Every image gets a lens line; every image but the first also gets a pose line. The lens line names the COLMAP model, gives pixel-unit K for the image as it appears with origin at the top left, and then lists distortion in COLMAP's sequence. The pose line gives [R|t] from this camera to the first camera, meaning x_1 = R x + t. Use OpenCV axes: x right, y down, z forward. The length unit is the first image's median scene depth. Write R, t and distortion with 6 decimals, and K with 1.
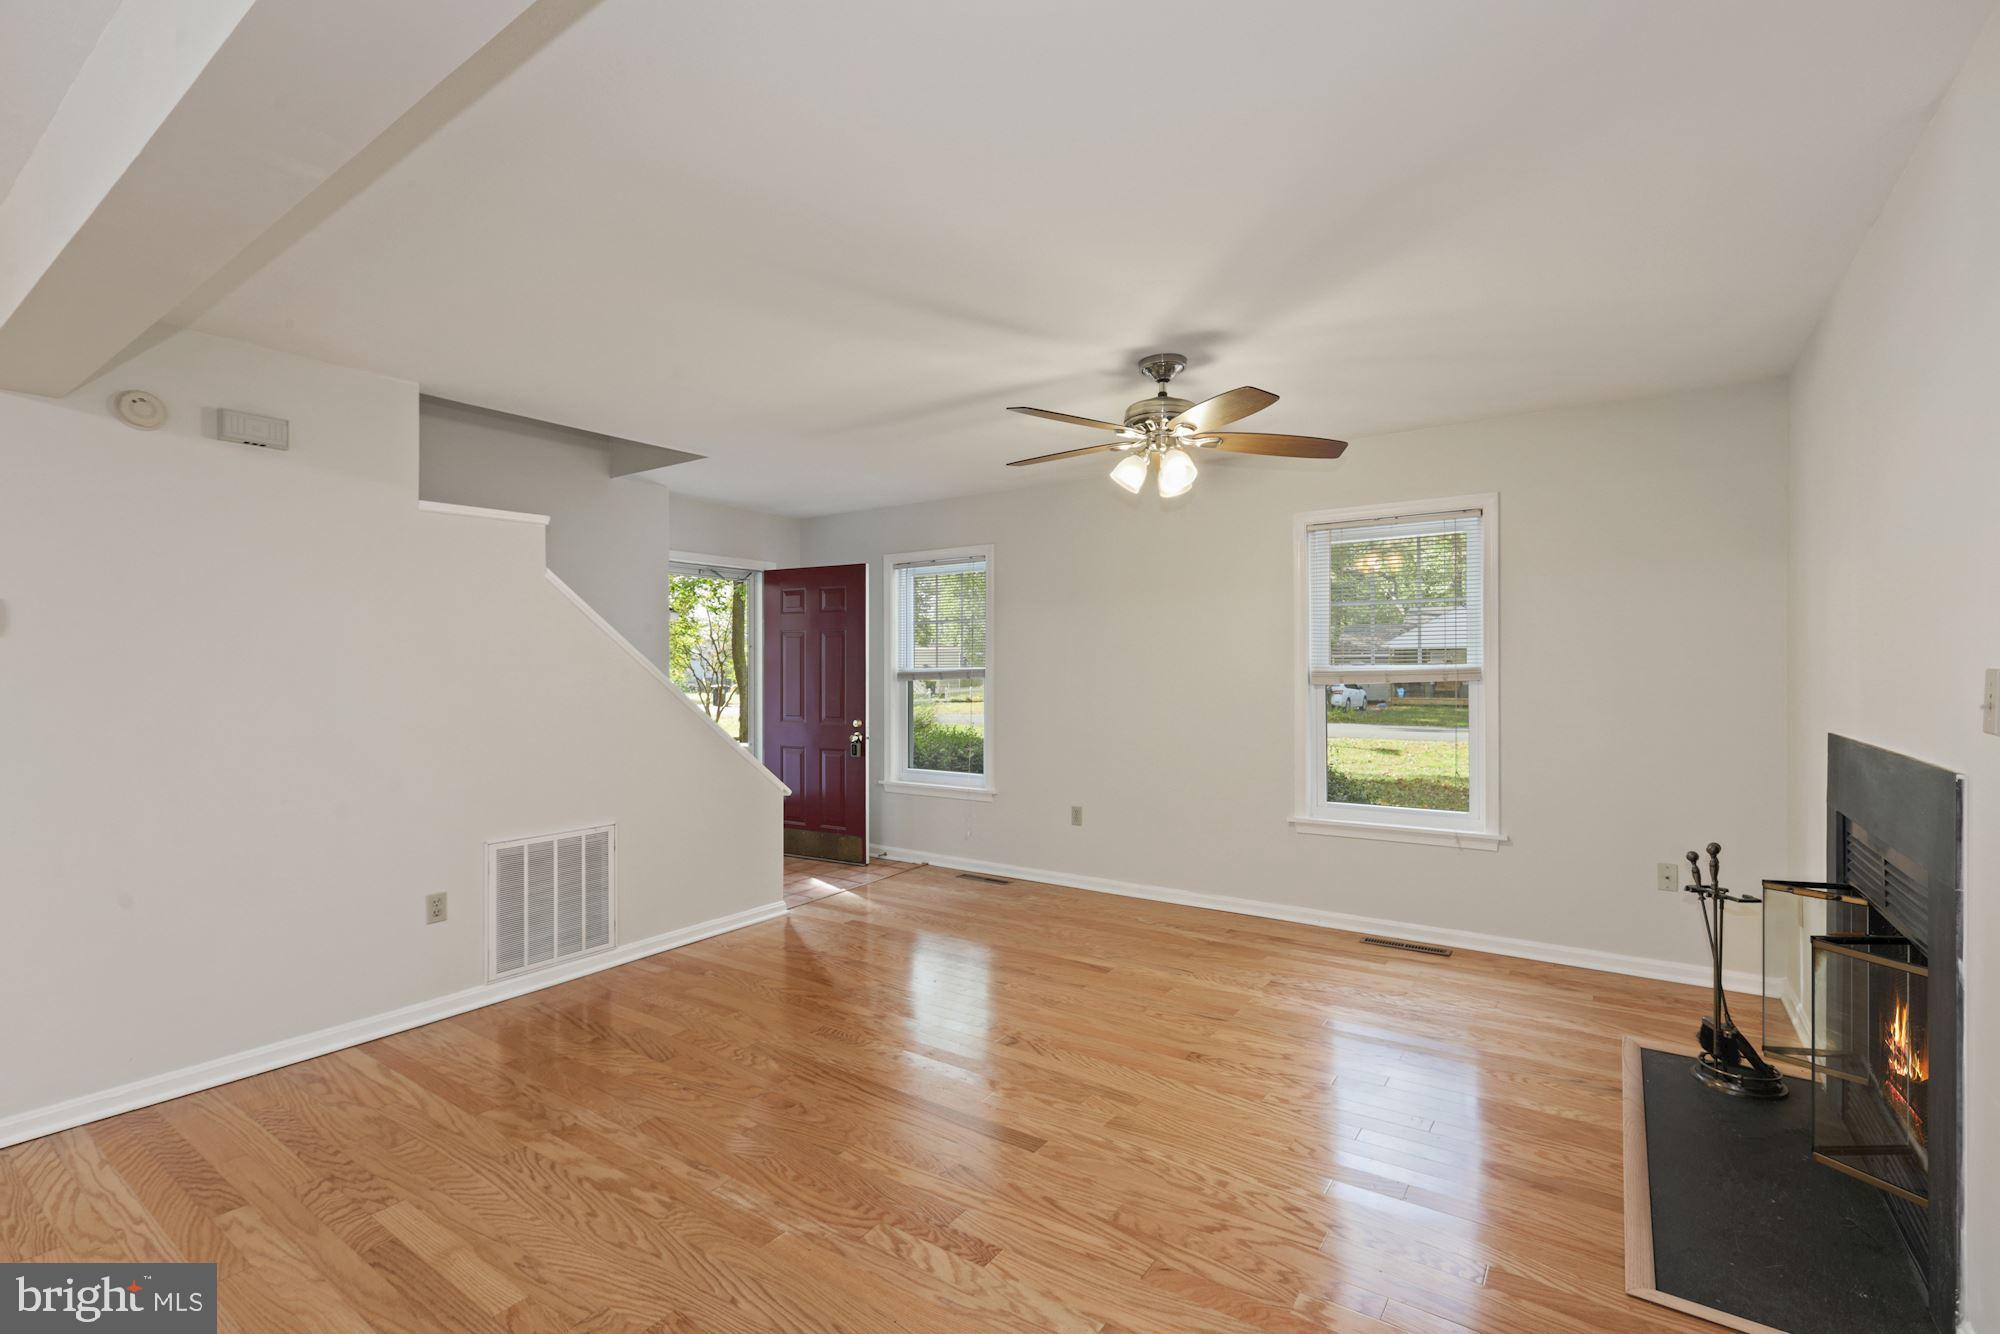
lens RADIAL K [[891.3, 0, 1000.0], [0, 891.3, 667.0], [0, 0, 1]] dist [-0.000122, 0.000080]
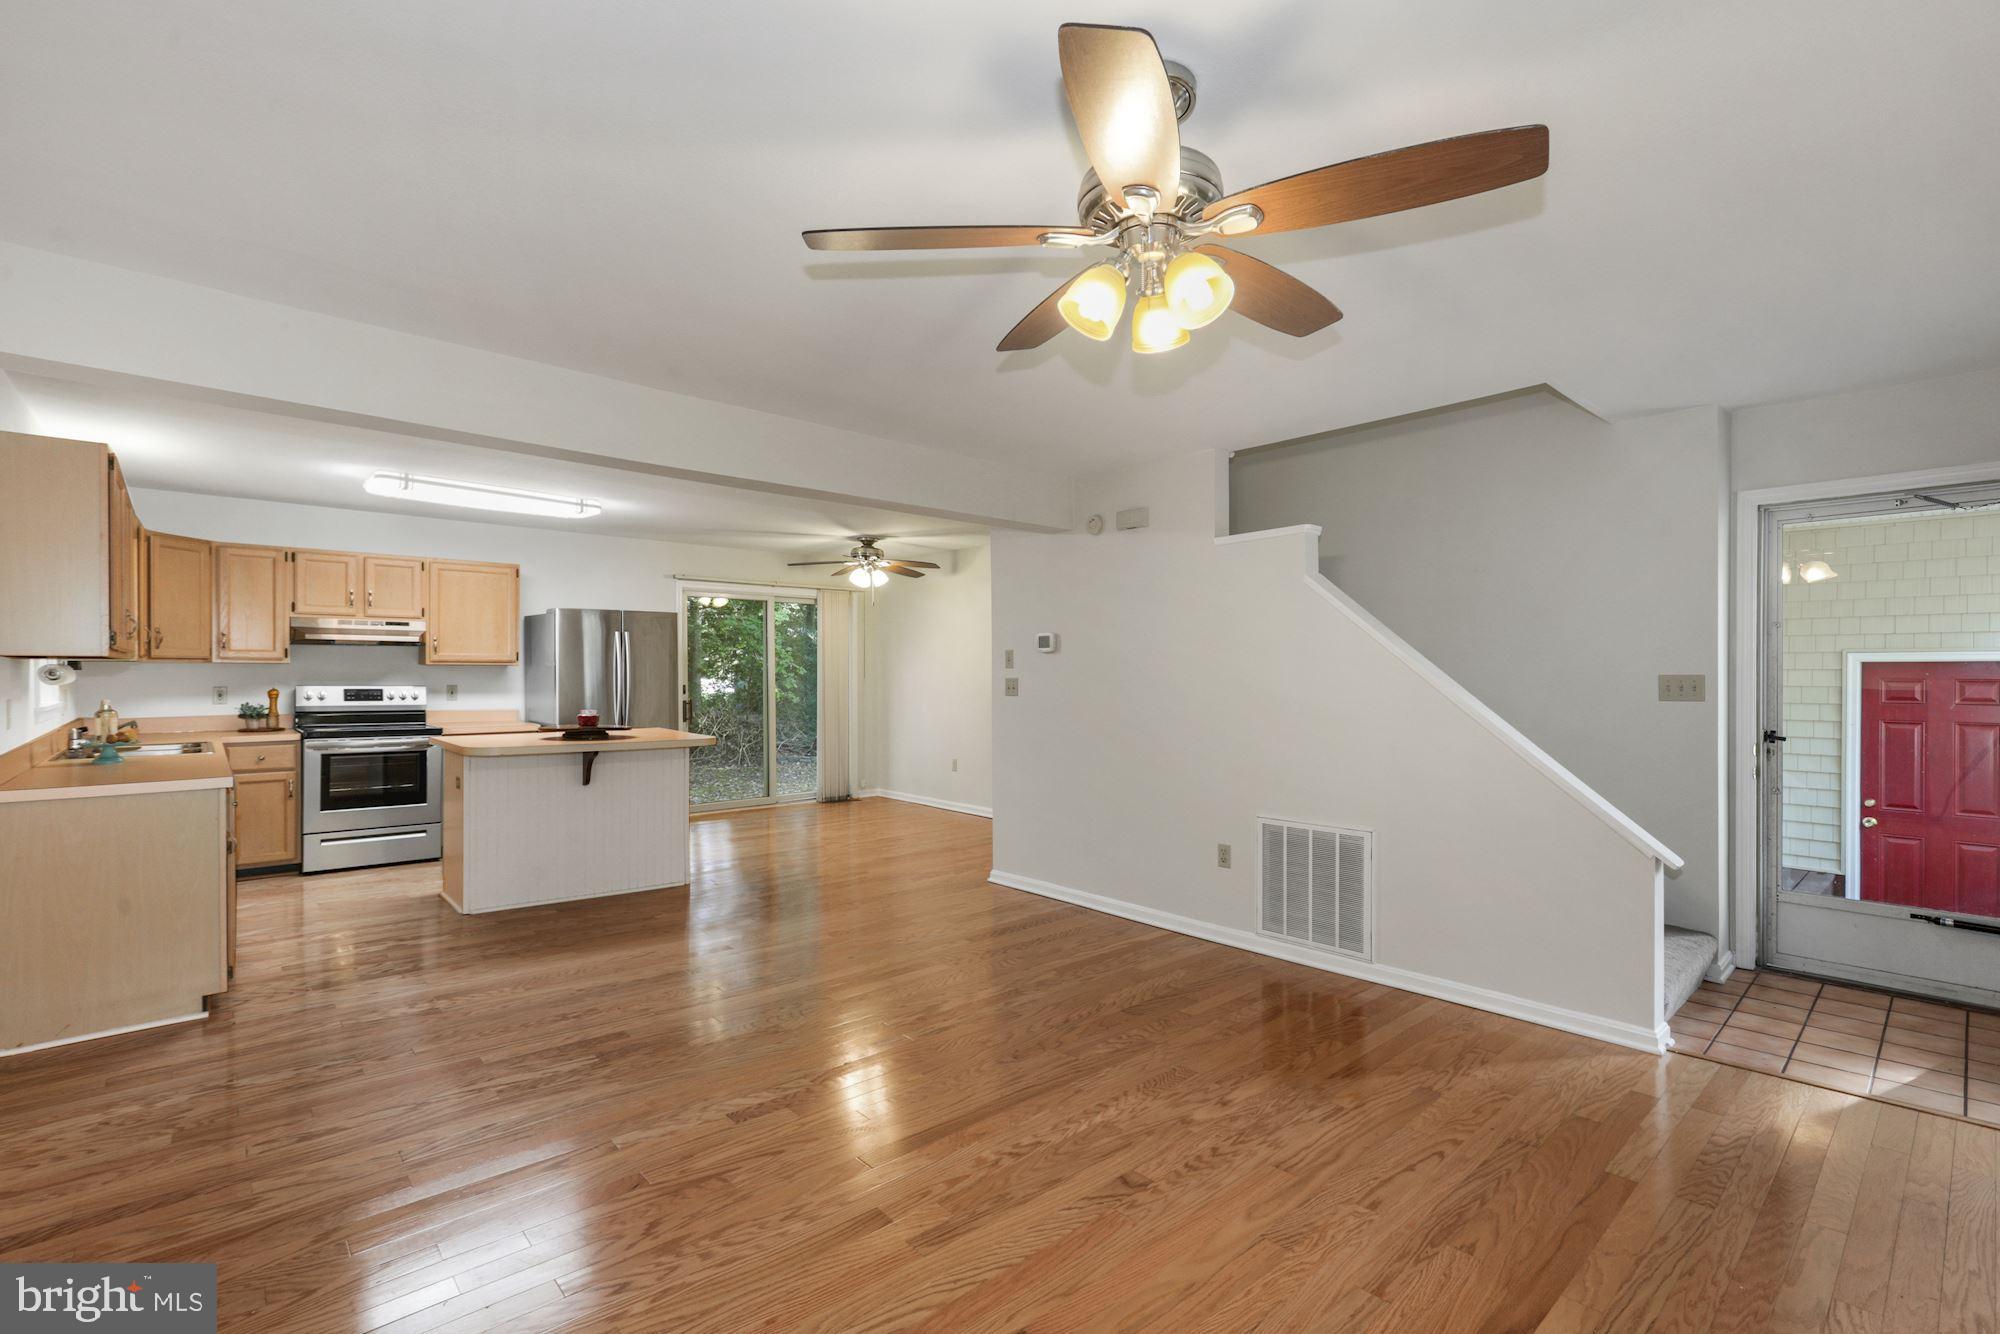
lens RADIAL K [[891.3, 0, 1000.0], [0, 891.3, 667.0], [0, 0, 1]] dist [-0.000122, 0.000080]
pose [[-0.221812, -0.000492, -0.975089, 0.651400], [0.003645, 0.999992, -0.001334, 0.000693], [0.975083, -0.003850, -0.221809, 0.924277]]
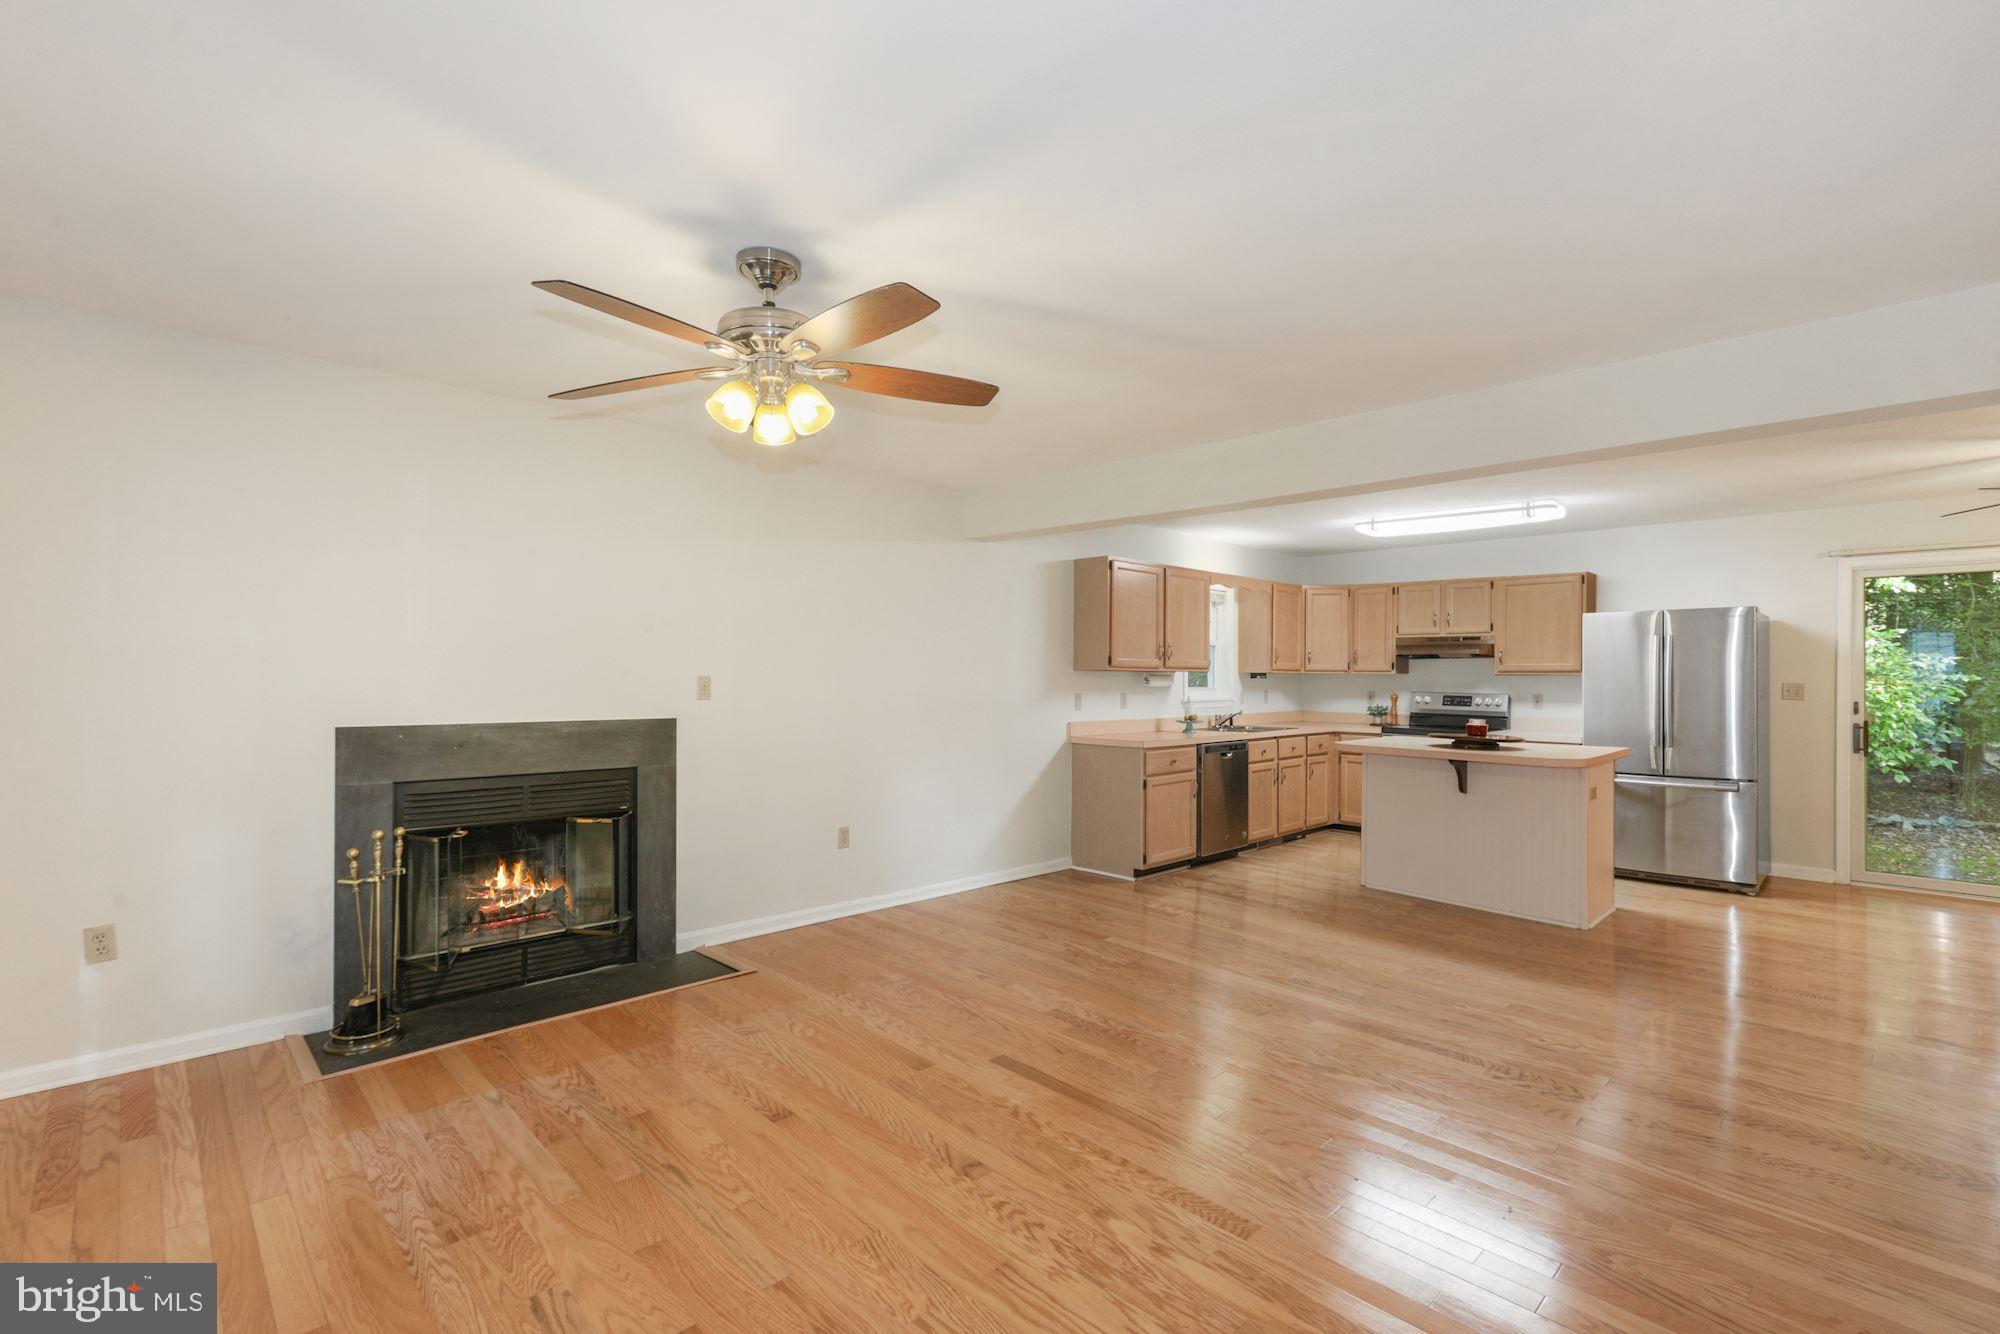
lens RADIAL K [[900.6, 0, 1001.8], [0, 900.6, 683.5], [0, 0, 1]] dist [-0.001129, 0.000052]
pose [[-0.982733, -0.002878, 0.185009, -0.132595], [-0.002550, 0.999995, 0.002013, 0.007246], [-0.185014, 0.001506, -0.982735, 1.522853]]
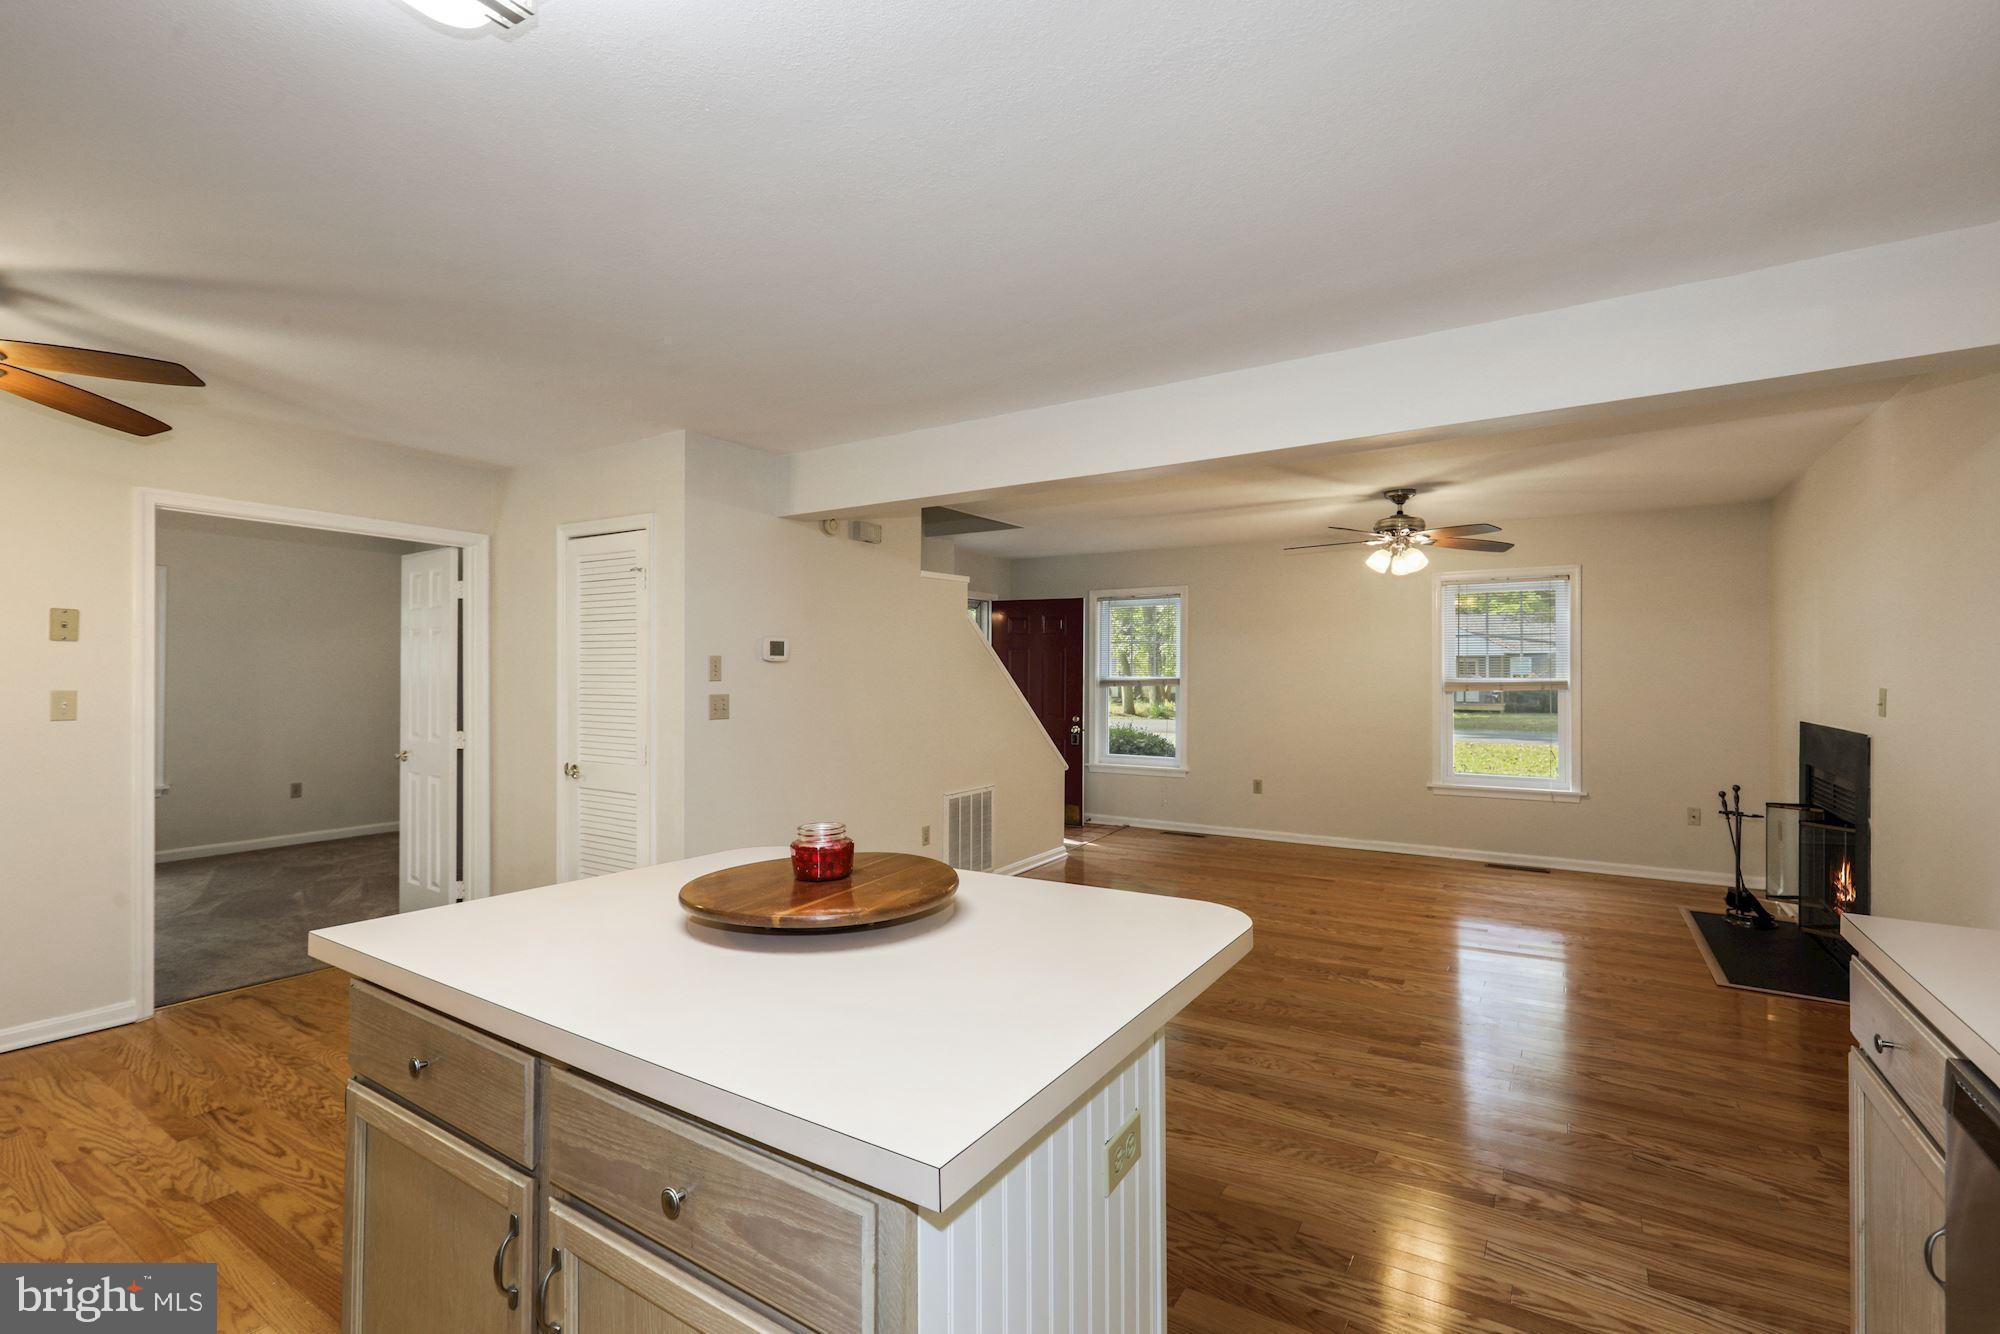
lens RADIAL K [[896.7, 0, 997.3], [0, 896.7, 663.7], [0, 0, 1]] dist [-0.002022, 0.000938]
pose [[0.998974, 0.005387, 0.044973, -0.553014], [-0.005077, 0.999963, -0.007008, -0.014584], [-0.045009, 0.006773, 0.998964, -0.525009]]
